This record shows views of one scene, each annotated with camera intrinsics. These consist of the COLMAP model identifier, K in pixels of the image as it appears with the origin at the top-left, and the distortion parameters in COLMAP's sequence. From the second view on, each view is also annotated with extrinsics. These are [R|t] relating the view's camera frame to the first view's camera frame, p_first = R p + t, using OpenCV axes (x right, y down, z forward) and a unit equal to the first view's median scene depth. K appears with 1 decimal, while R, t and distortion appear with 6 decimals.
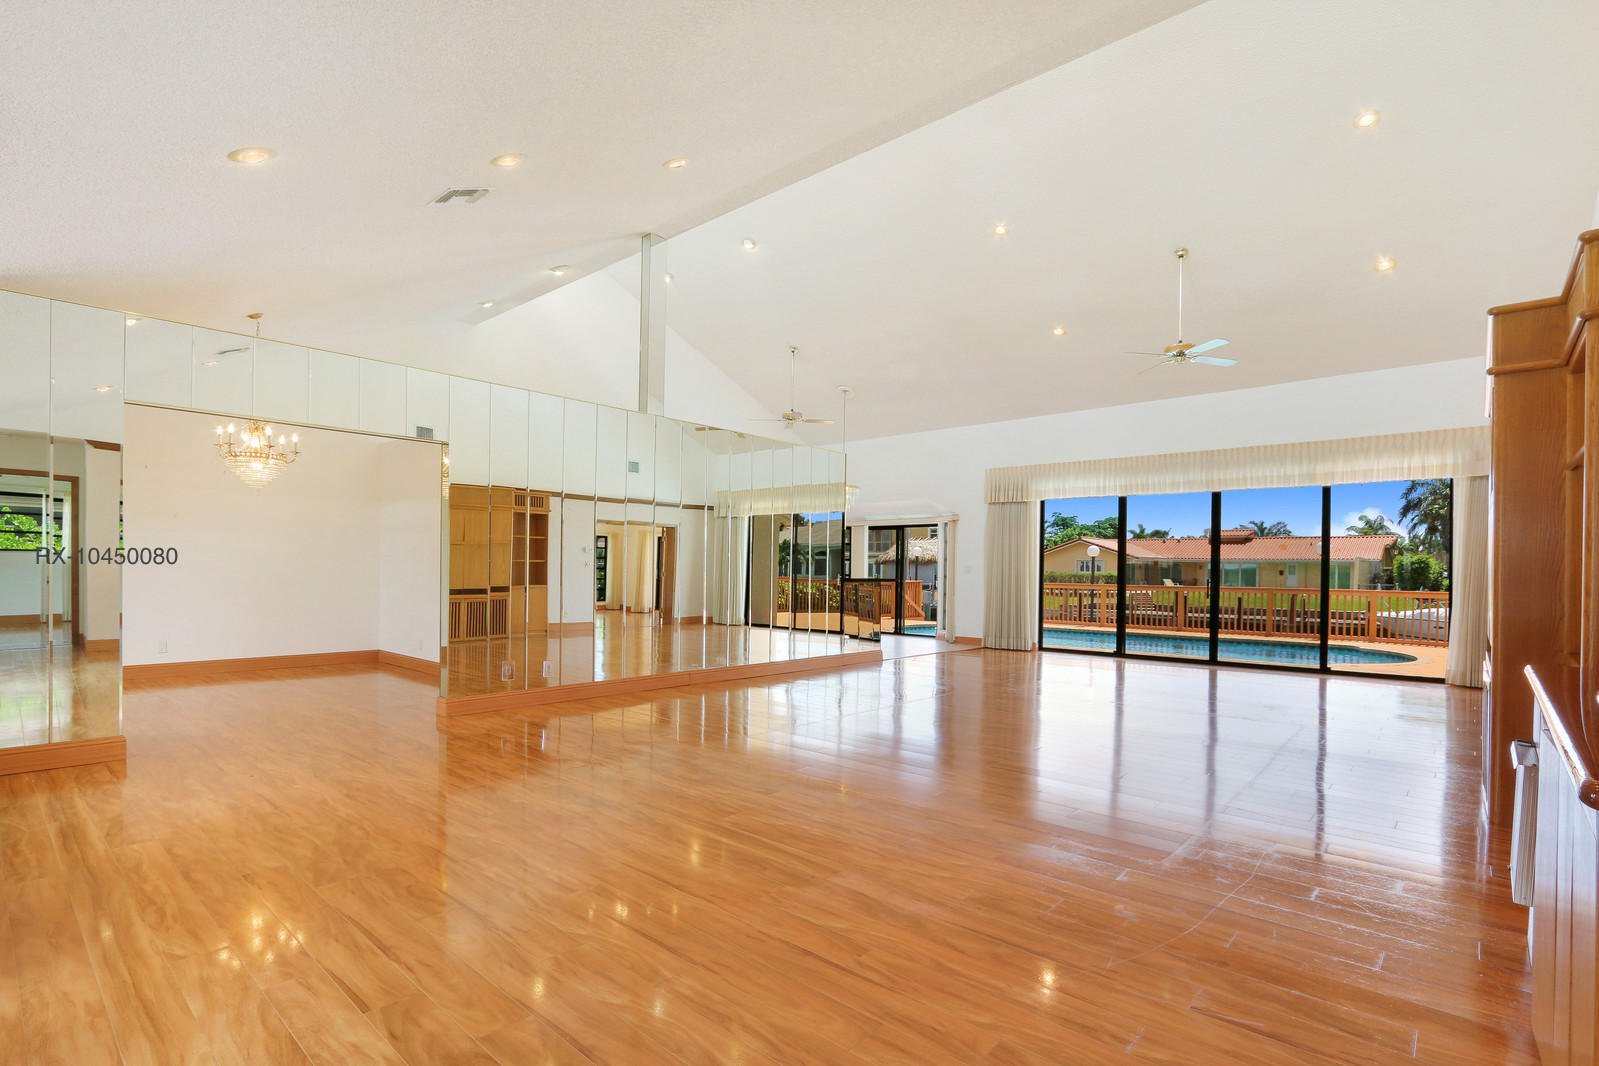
lens RADIAL K [[759.8, 0, 791.3], [0, 759.8, 577.3], [0, 0, 1]] dist [-0.020519, 0.000400]
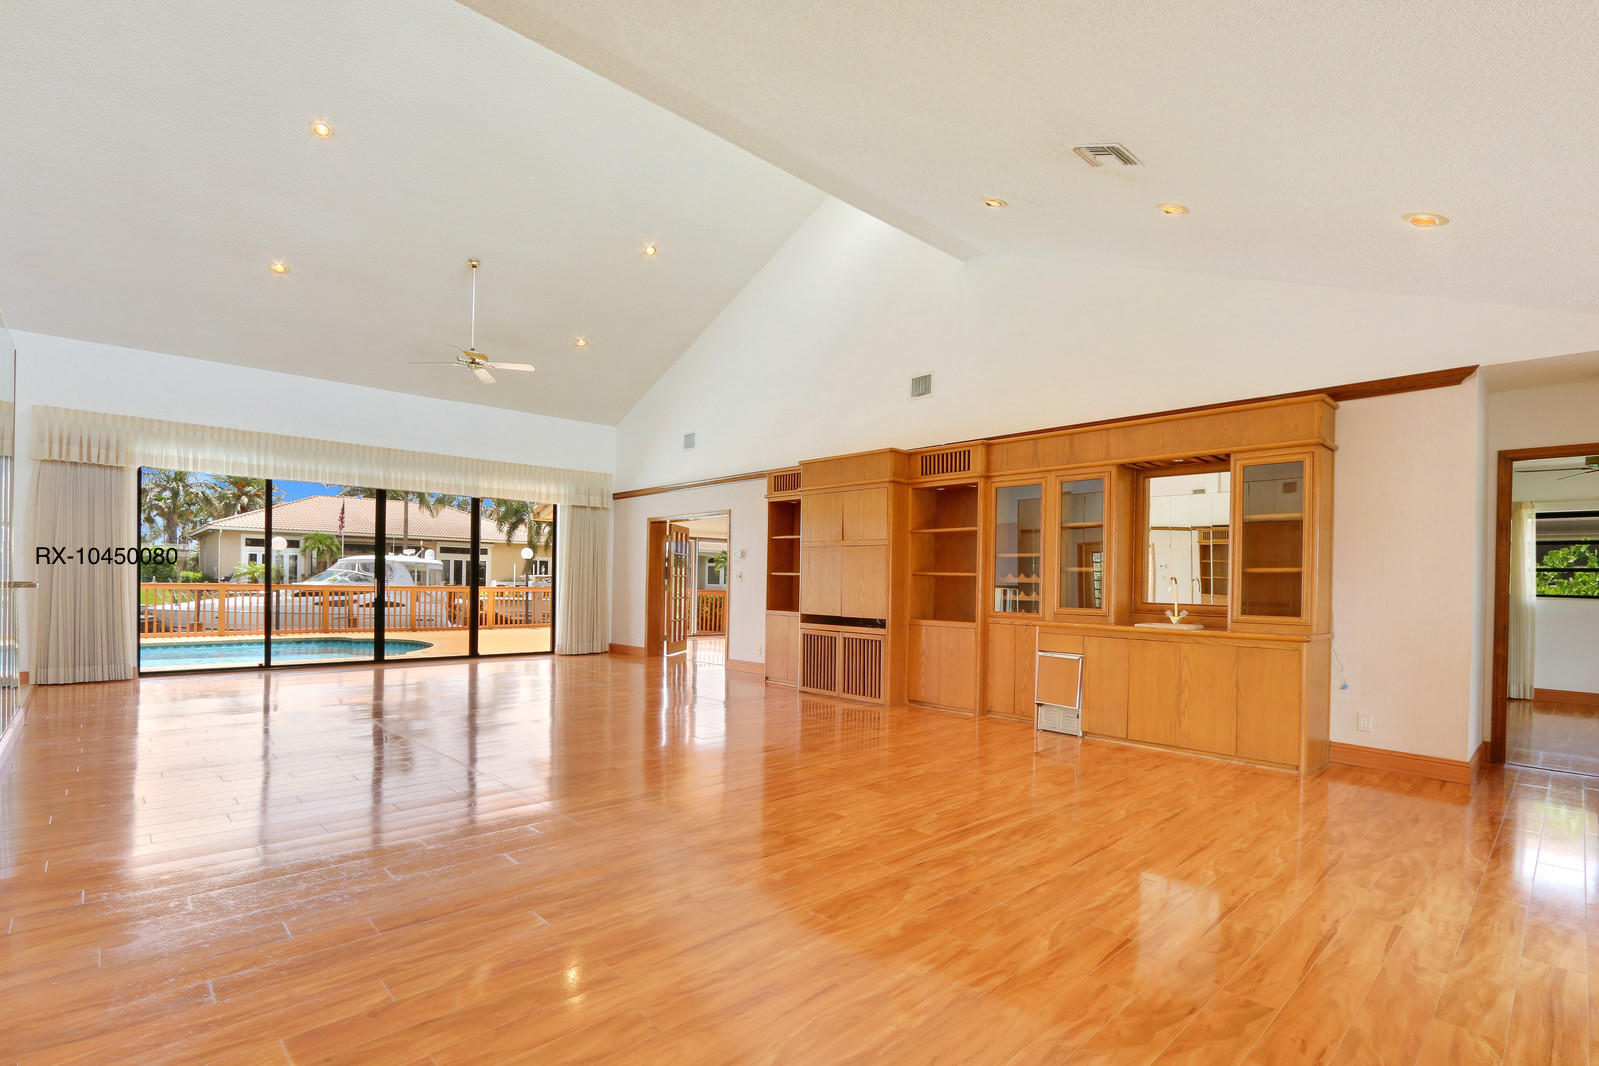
lens RADIAL K [[759.8, 0, 791.3], [0, 759.8, 577.3], [0, 0, 1]] dist [-0.020519, 0.000400]
pose [[0.080050, -0.003244, 0.996786, -0.388907], [-0.010284, 0.999939, 0.004080, -0.008013], [-0.996738, -0.010577, 0.080011, 0.389074]]
